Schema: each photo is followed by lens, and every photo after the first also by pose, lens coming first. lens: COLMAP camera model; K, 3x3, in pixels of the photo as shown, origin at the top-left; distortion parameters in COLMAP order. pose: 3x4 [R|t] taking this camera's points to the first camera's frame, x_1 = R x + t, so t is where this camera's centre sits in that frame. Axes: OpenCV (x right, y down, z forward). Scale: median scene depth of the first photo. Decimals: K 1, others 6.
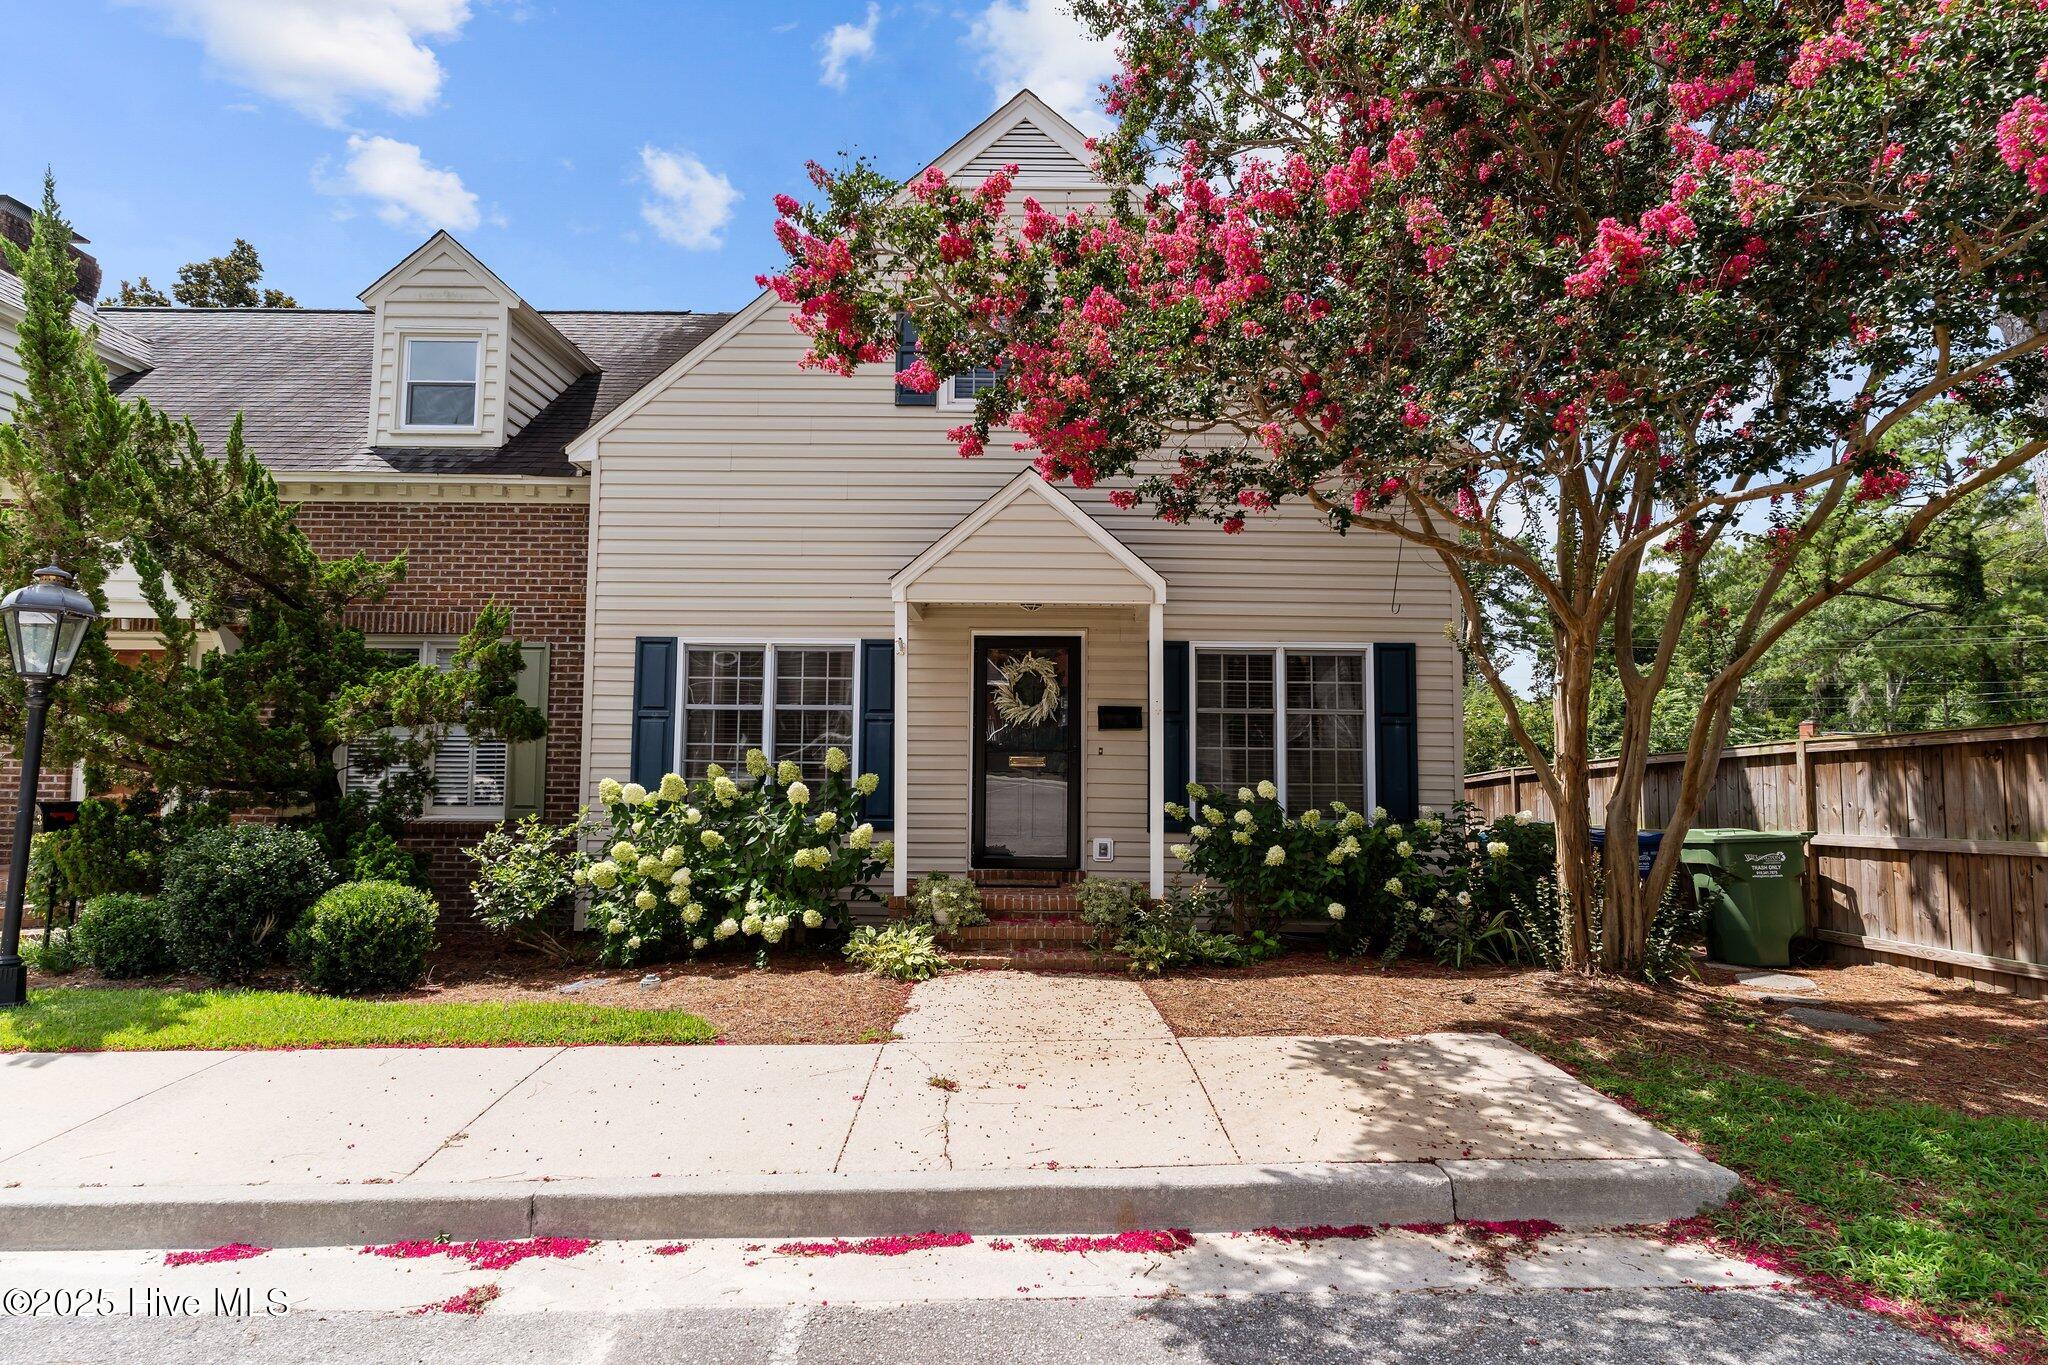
lens RADIAL K [[1019.8, 0, 1052.5], [0, 1019.8, 690.5], [0, 0, 1]] dist [0.005841, -0.001818]
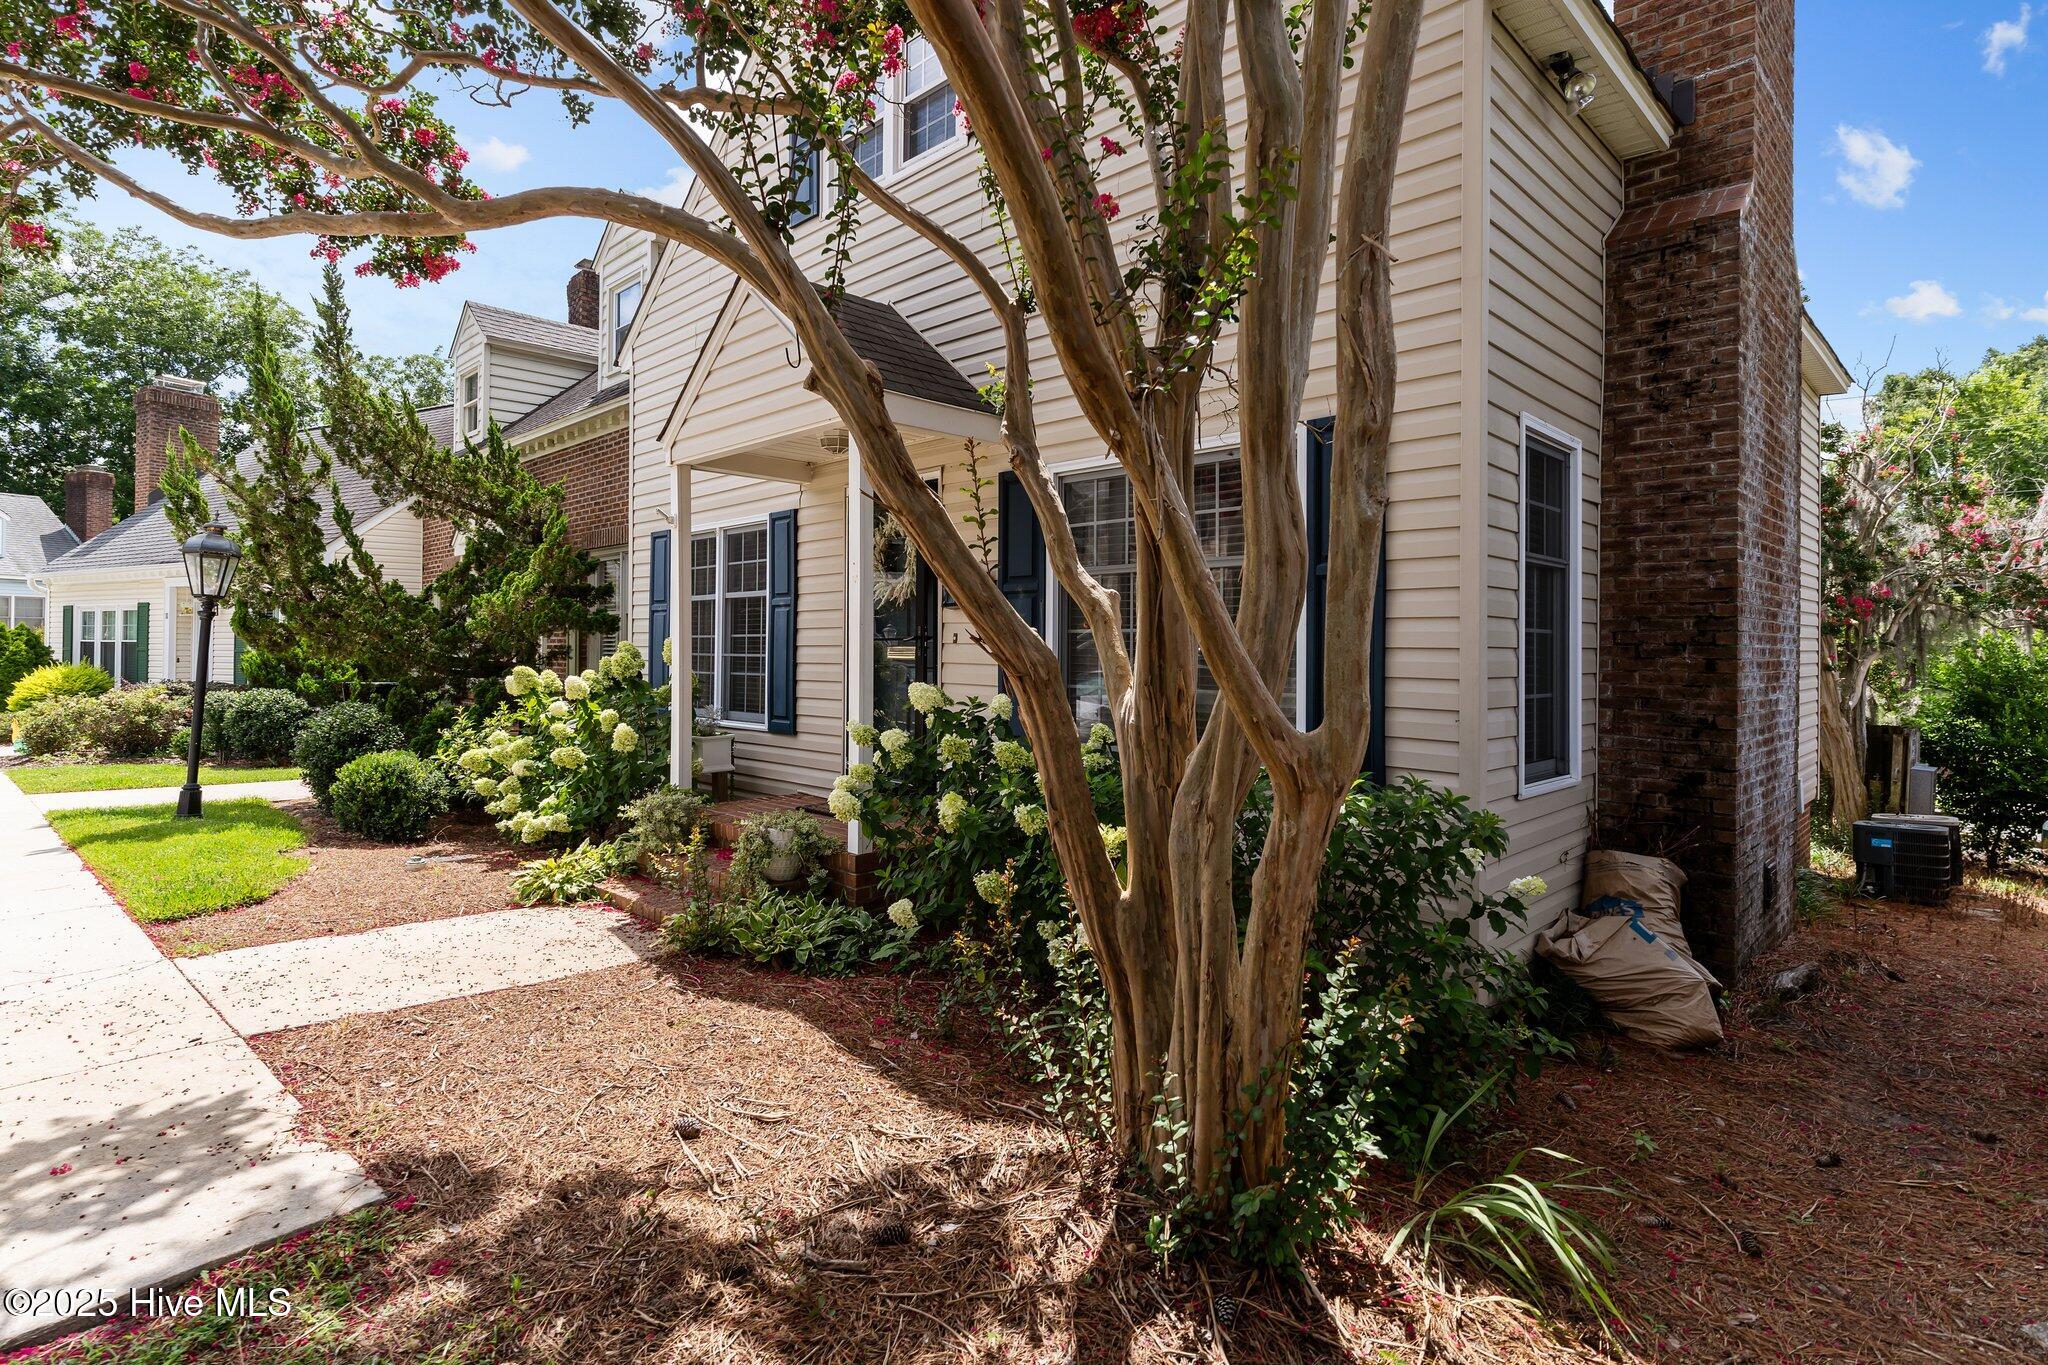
lens RADIAL K [[1019.8, 0, 925.8], [0, 1019.8, 641.5], [0, 0, 1]] dist [0.005841, -0.001818]
pose [[0.688247, -0.009430, -0.725415, 1.060814], [0.049896, 0.998163, 0.034364, 0.063968], [0.723758, -0.059846, 0.687453, 0.932009]]
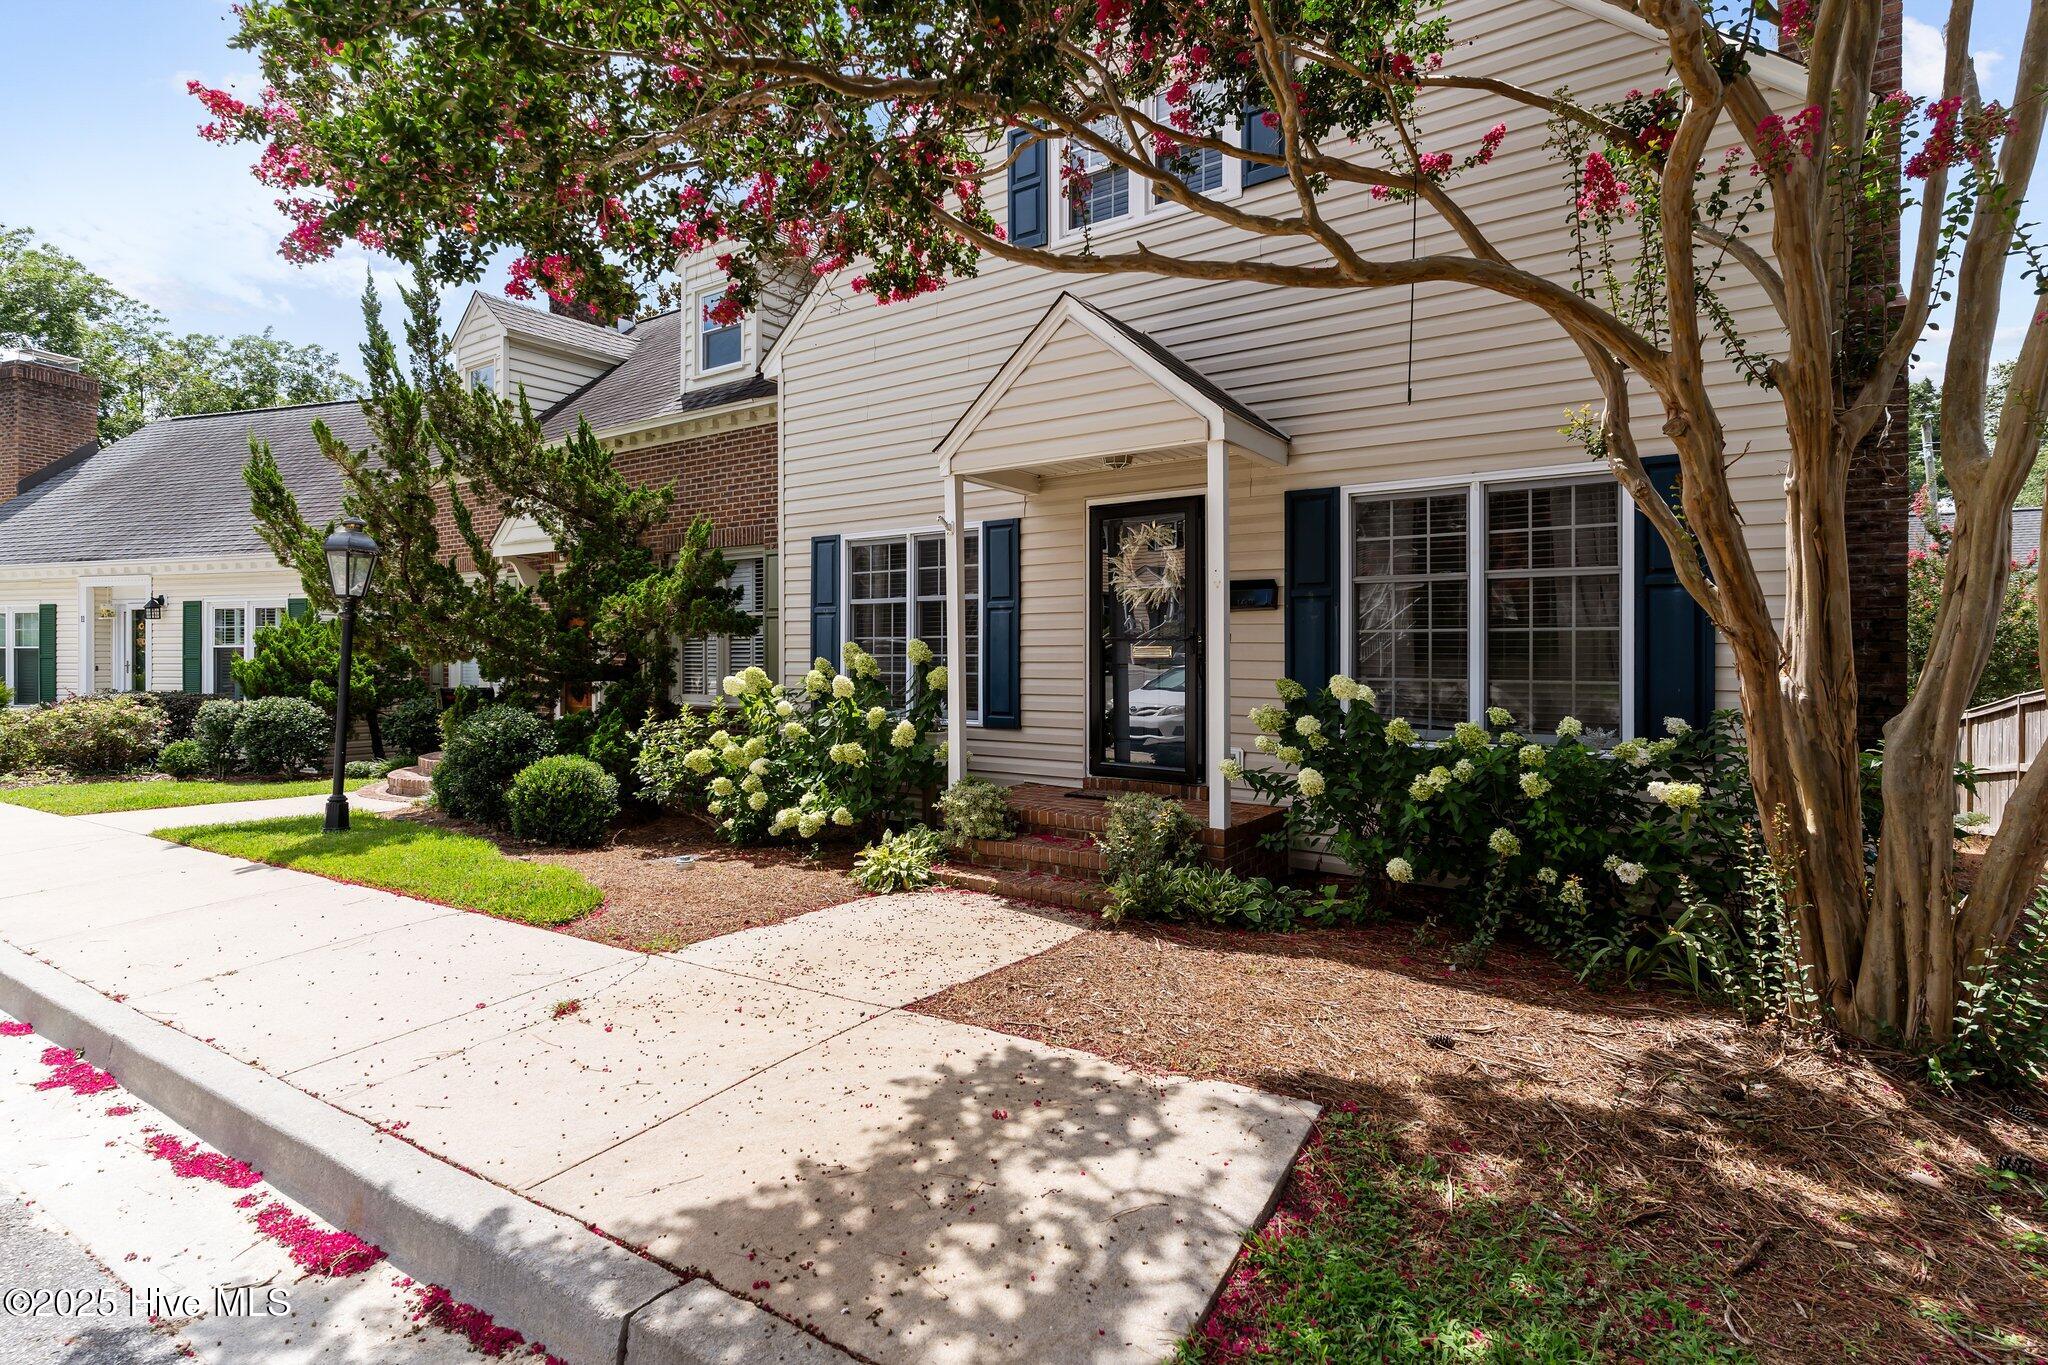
lens RADIAL K [[1019.8, 0, 997.4], [0, 1019.8, 650.2], [0, 0, 1]] dist [0.005841, -0.001818]
pose [[0.815393, -0.011545, -0.578793, 0.671371], [0.047405, 0.997775, 0.046881, 0.043691], [0.576964, -0.065664, 0.814126, 0.470651]]
